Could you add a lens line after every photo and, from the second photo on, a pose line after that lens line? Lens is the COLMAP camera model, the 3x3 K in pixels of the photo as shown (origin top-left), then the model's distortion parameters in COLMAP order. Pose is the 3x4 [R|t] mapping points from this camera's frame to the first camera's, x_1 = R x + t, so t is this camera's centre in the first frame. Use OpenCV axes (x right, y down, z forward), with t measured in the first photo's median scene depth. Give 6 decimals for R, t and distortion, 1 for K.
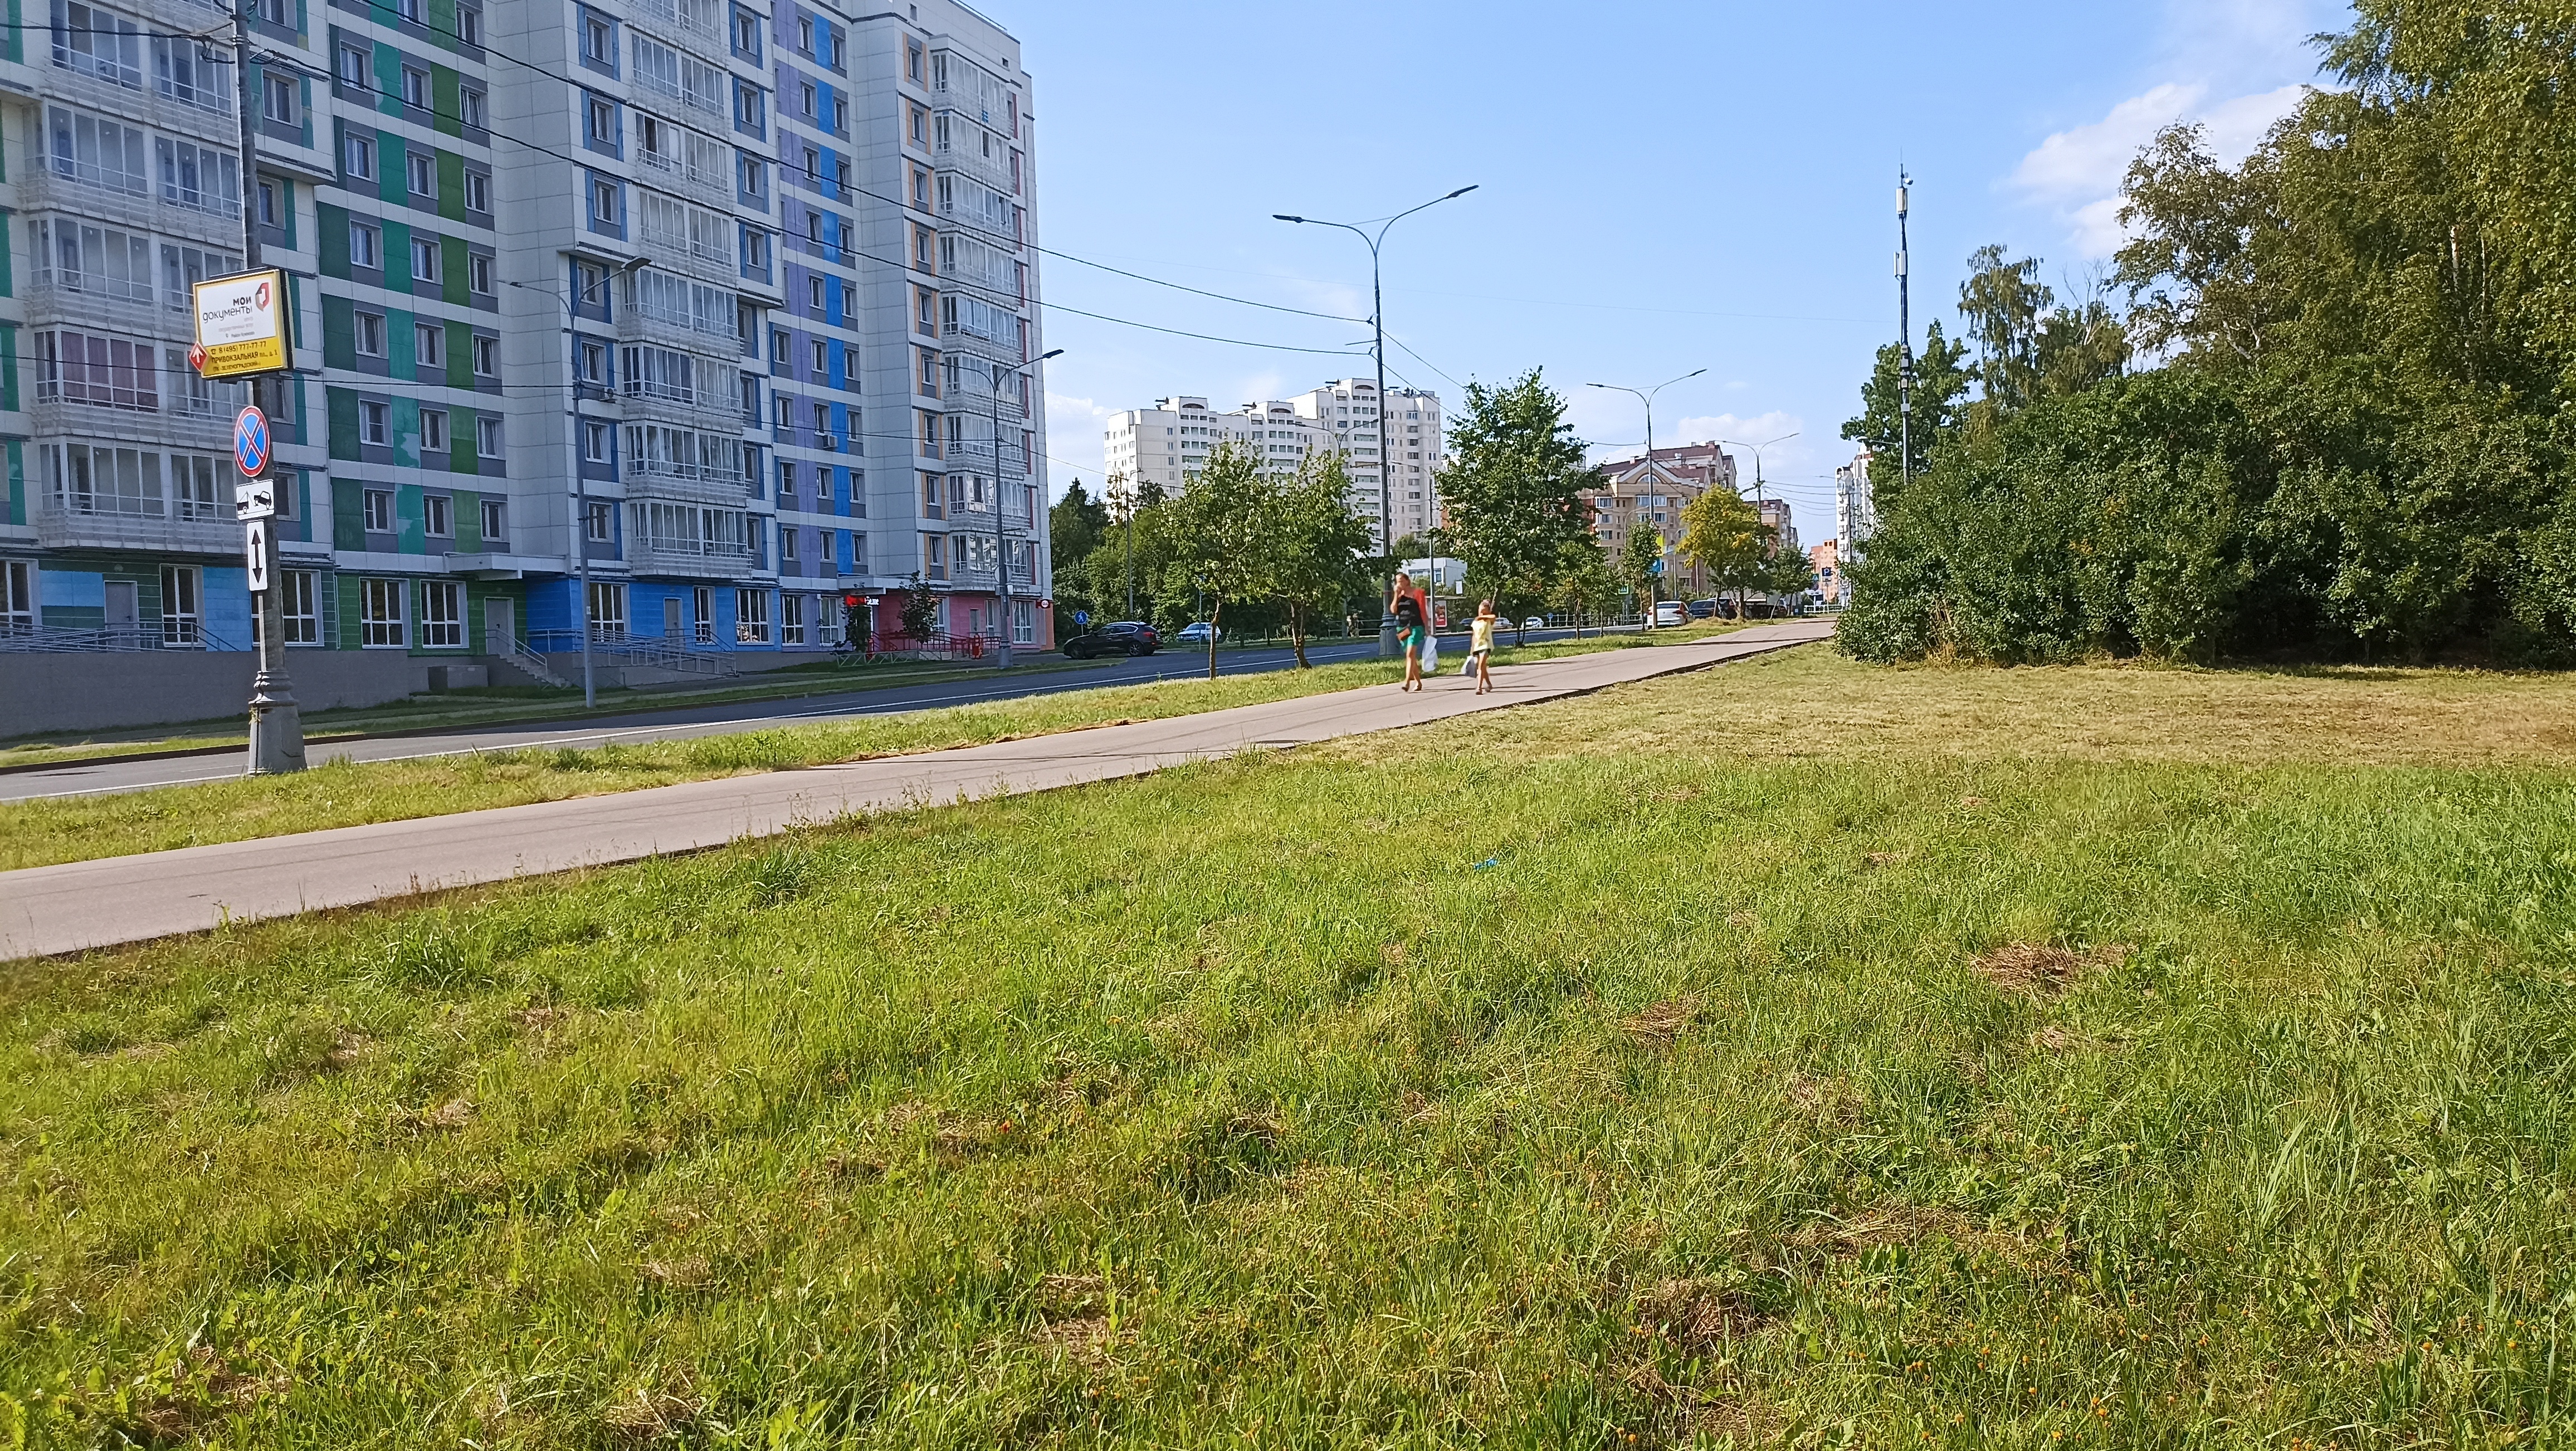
lens RADIAL K [[1839.8, 0, 1280.1], [0, 1839.8, 715.5], [0, 0, 1]] dist [0.019210, -0.032567]
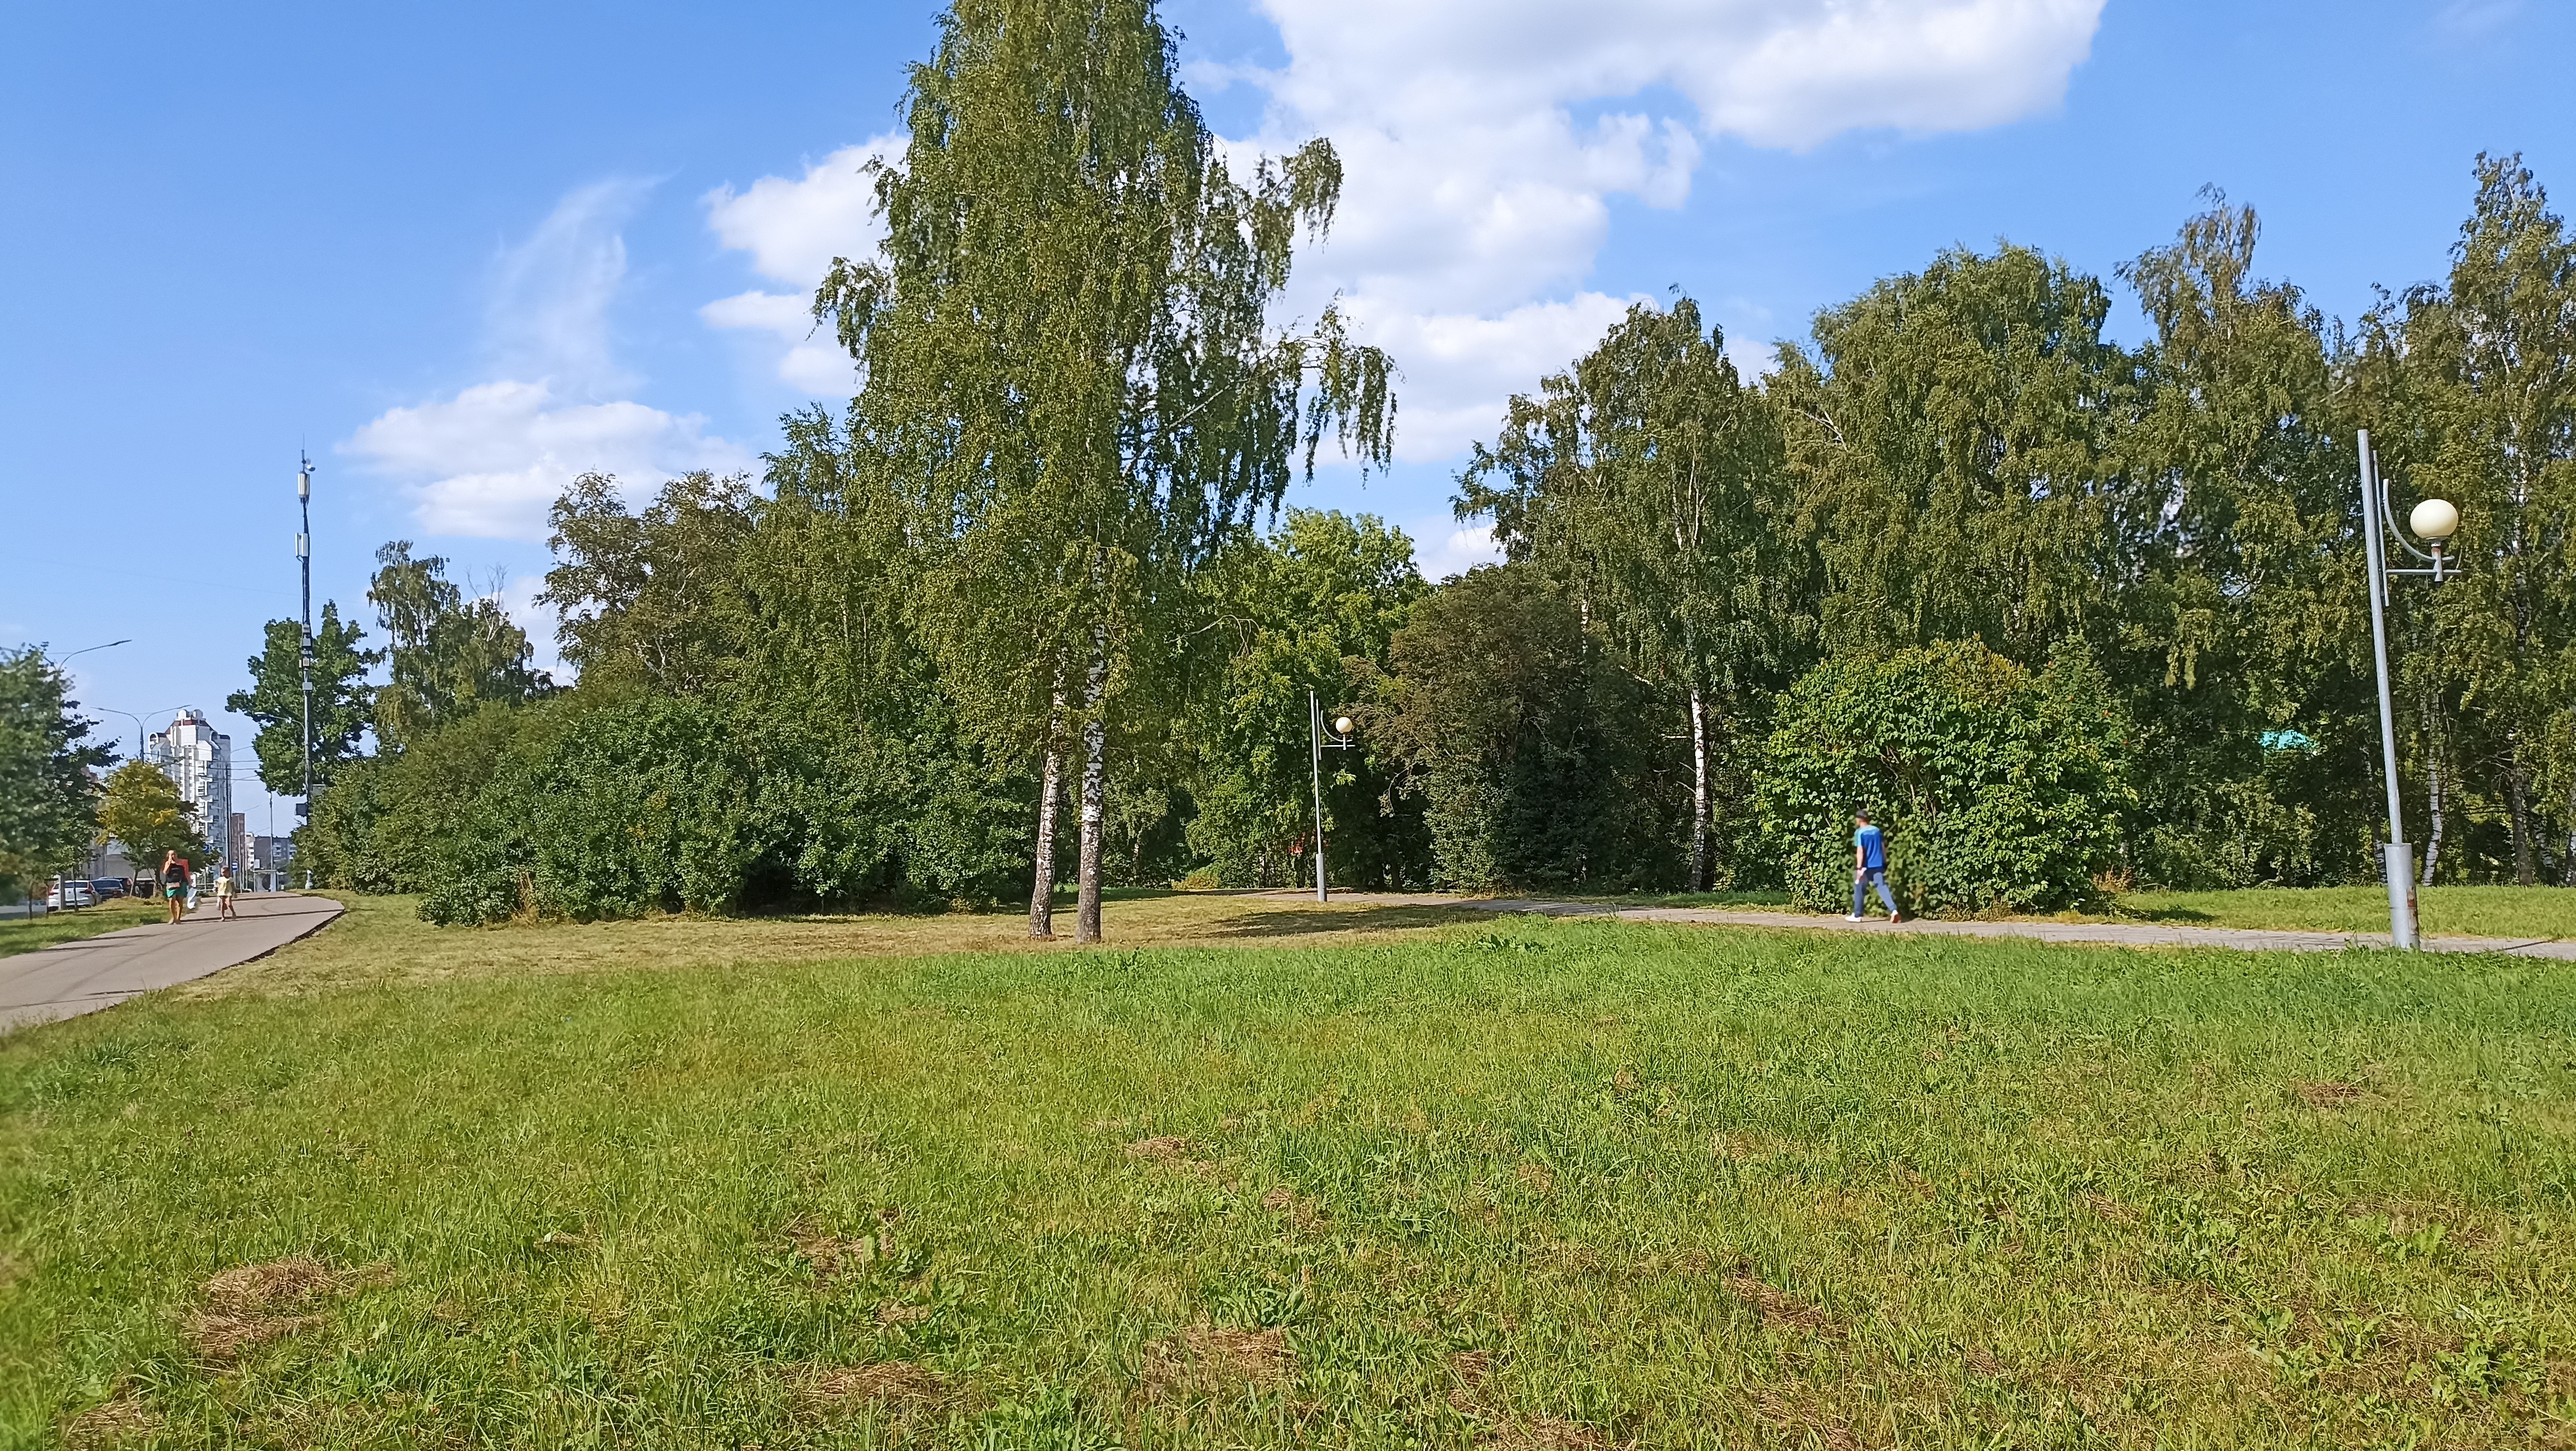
lens RADIAL K [[1839.8, 0, 1288.5], [0, 1839.8, 748.0], [0, 0, 1]] dist [0.019210, -0.032567]
pose [[0.659246, 0.041299, 0.750793, -0.235370], [0.057884, 0.992740, -0.105434, 0.015070], [-0.749696, 0.112966, 0.652069, -0.205433]]
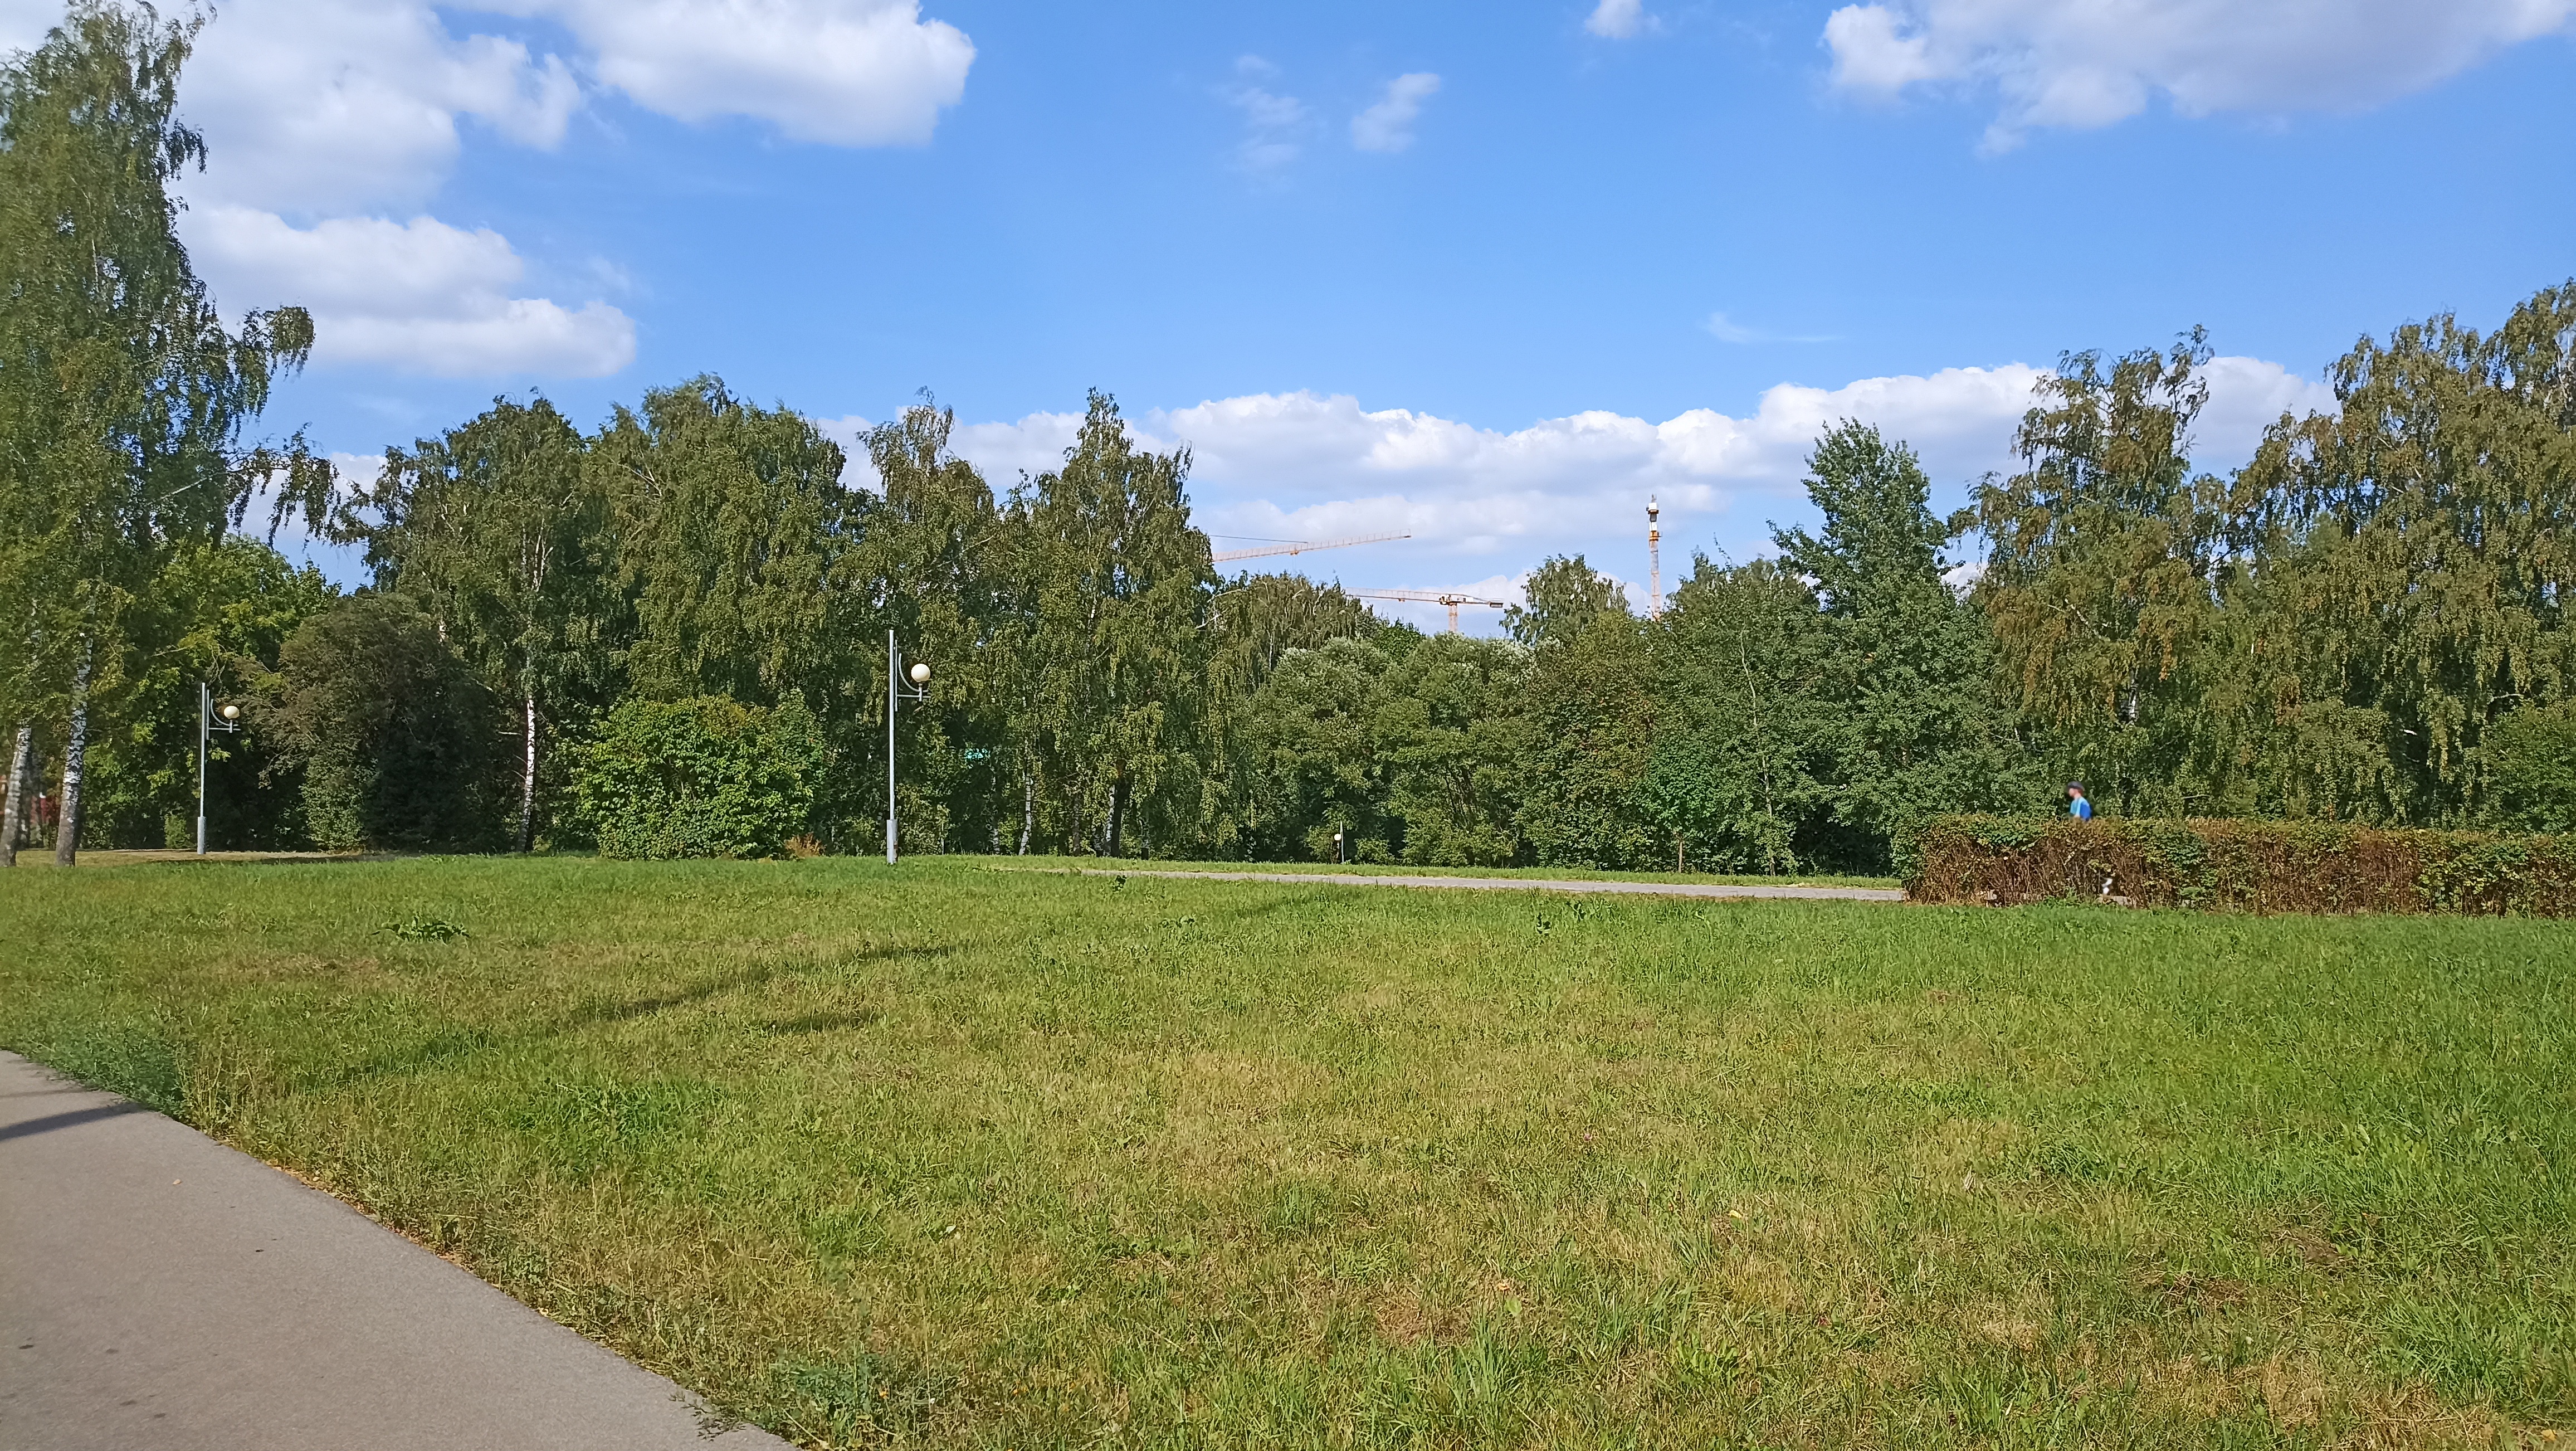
lens RADIAL K [[1839.8, 0, 1296.8], [0, 1839.8, 693.8], [0, 0, 1]] dist [0.019210, -0.032567]
pose [[0.088224, 0.089514, 0.992070, -0.807830], [0.052702, 0.994140, -0.094387, 0.052665], [-0.994705, 0.060612, 0.082989, -0.473448]]
